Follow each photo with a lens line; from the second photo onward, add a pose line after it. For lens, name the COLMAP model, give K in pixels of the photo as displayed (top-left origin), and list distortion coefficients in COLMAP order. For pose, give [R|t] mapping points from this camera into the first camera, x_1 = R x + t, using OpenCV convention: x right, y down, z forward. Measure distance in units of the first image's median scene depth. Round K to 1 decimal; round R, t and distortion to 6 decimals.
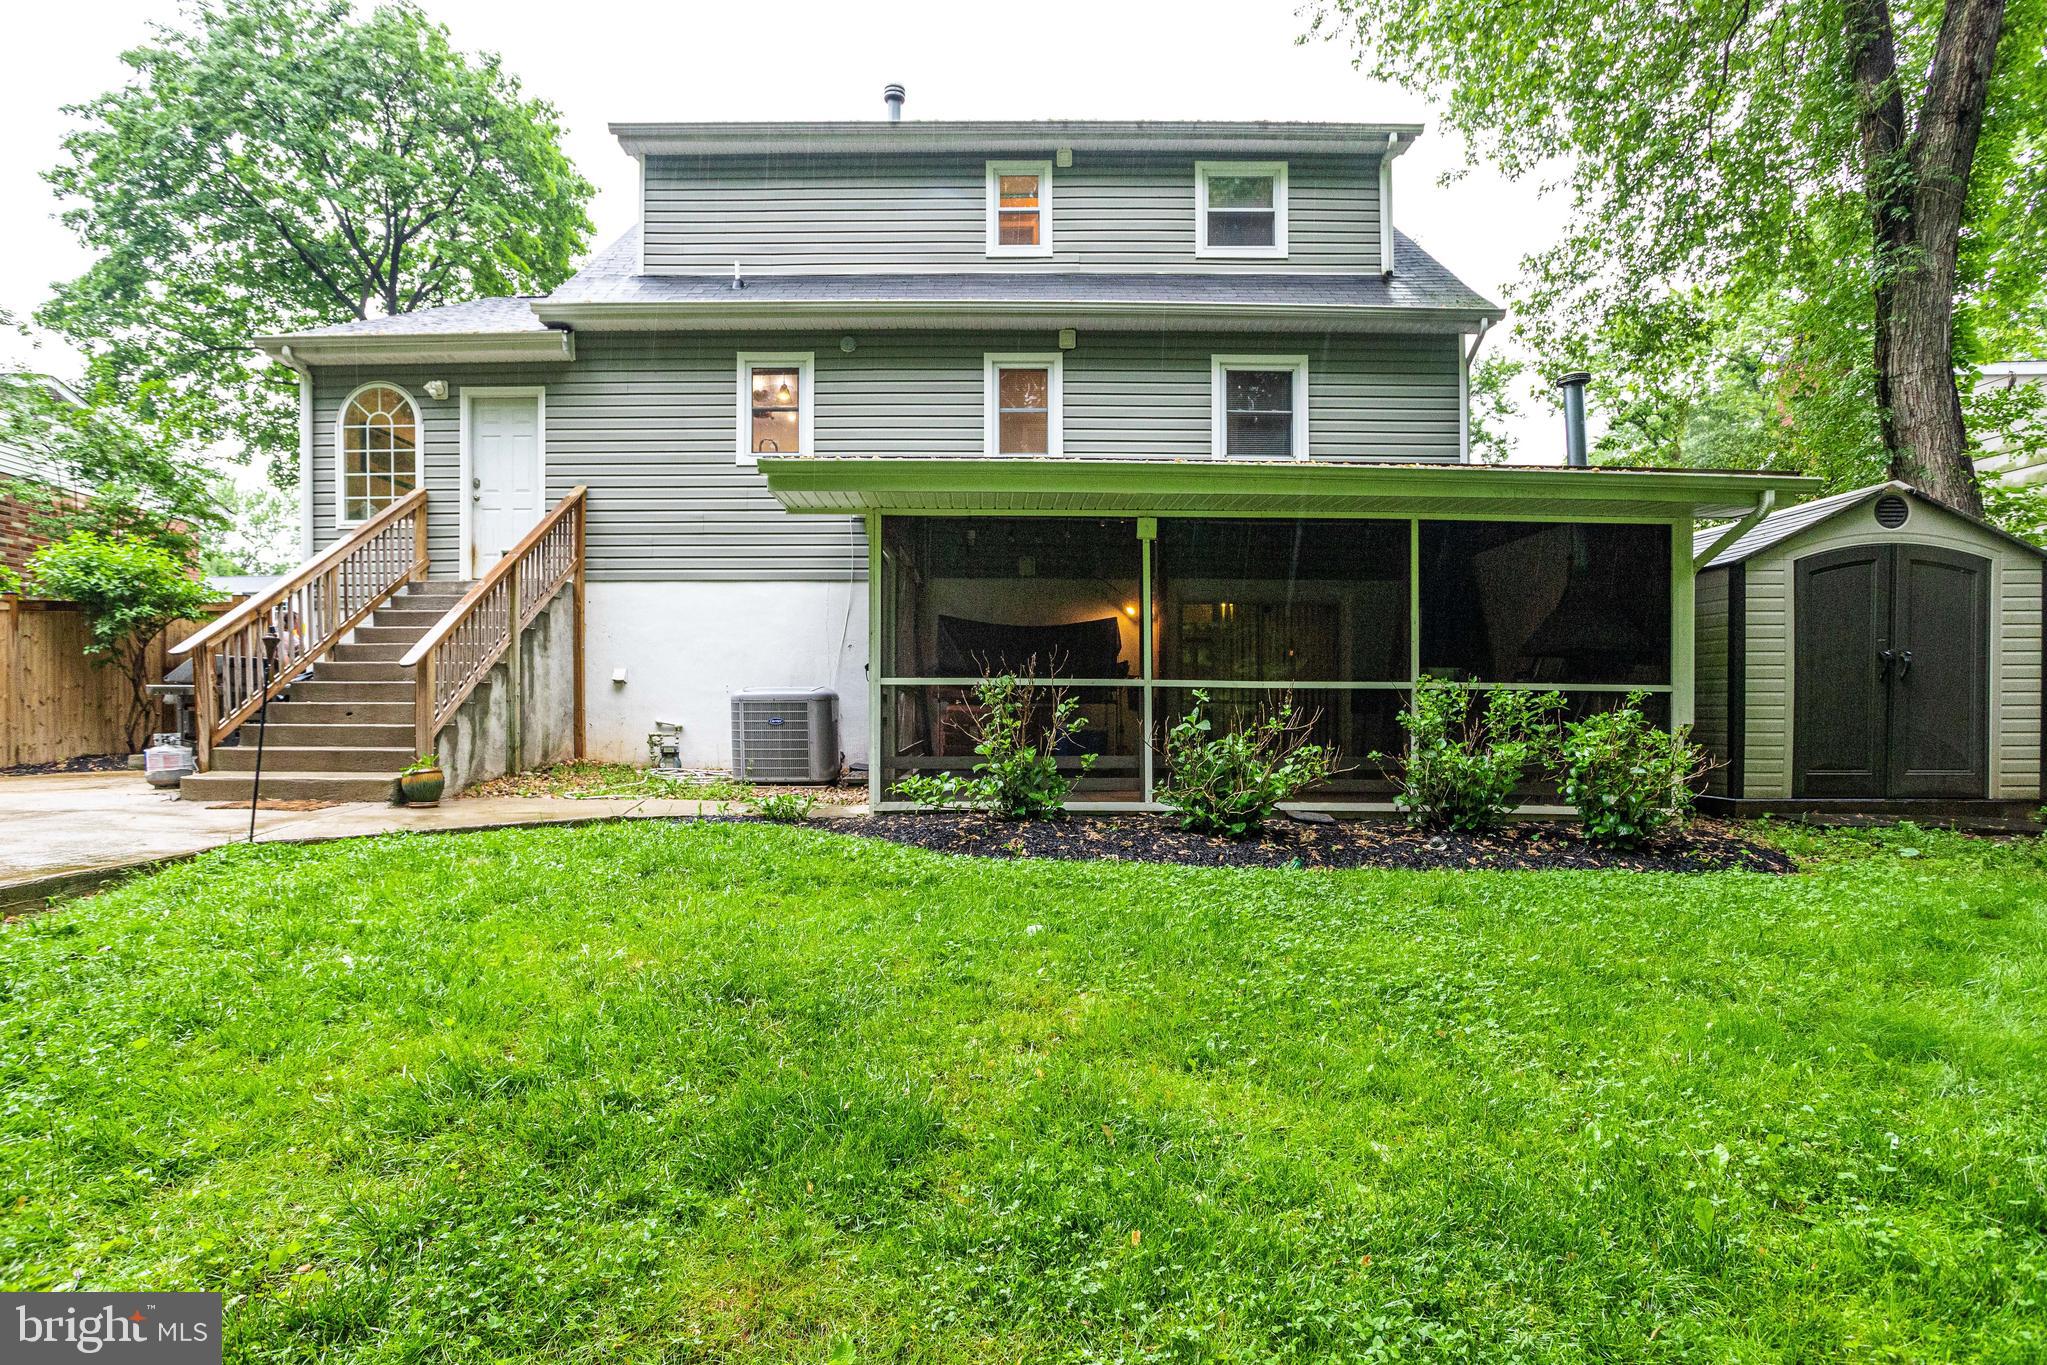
lens RADIAL K [[957.9, 0, 1015.8], [0, 957.9, 709.7], [0, 0, 1]] dist [0.002517, 0.001376]
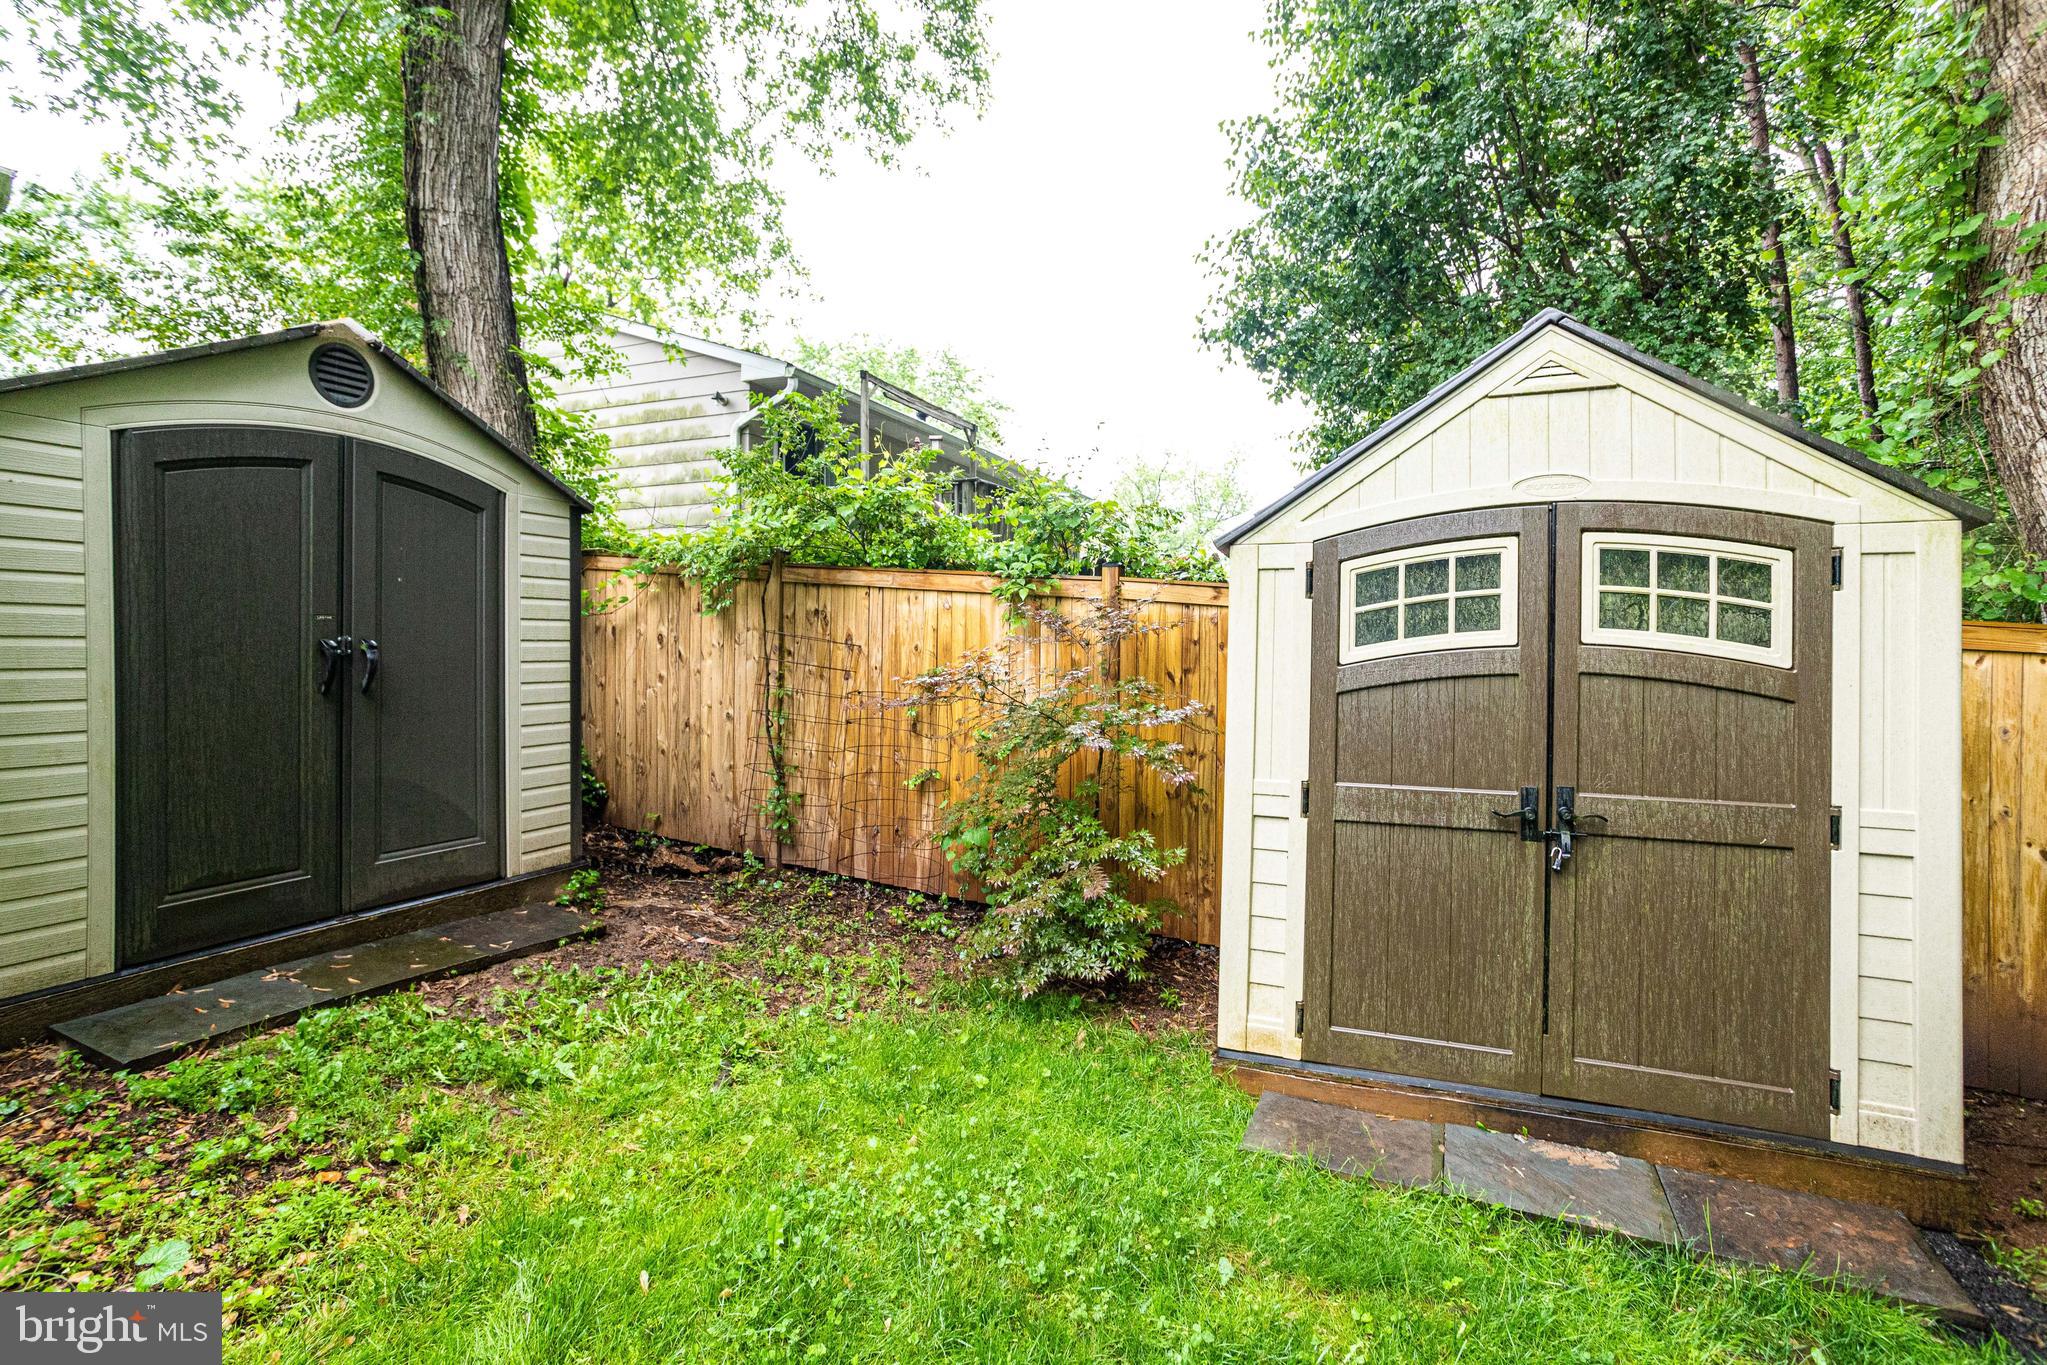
lens RADIAL K [[1030.0, 0, 1014.7], [0, 1030.0, 655.2], [0, 0, 1]] dist [0.001156, 0.001575]
pose [[0.411966, -0.005182, 0.911184, 0.434205], [0.004654, 0.999983, 0.003583, -0.041483], [-0.911187, 0.002764, 0.411983, 0.341754]]
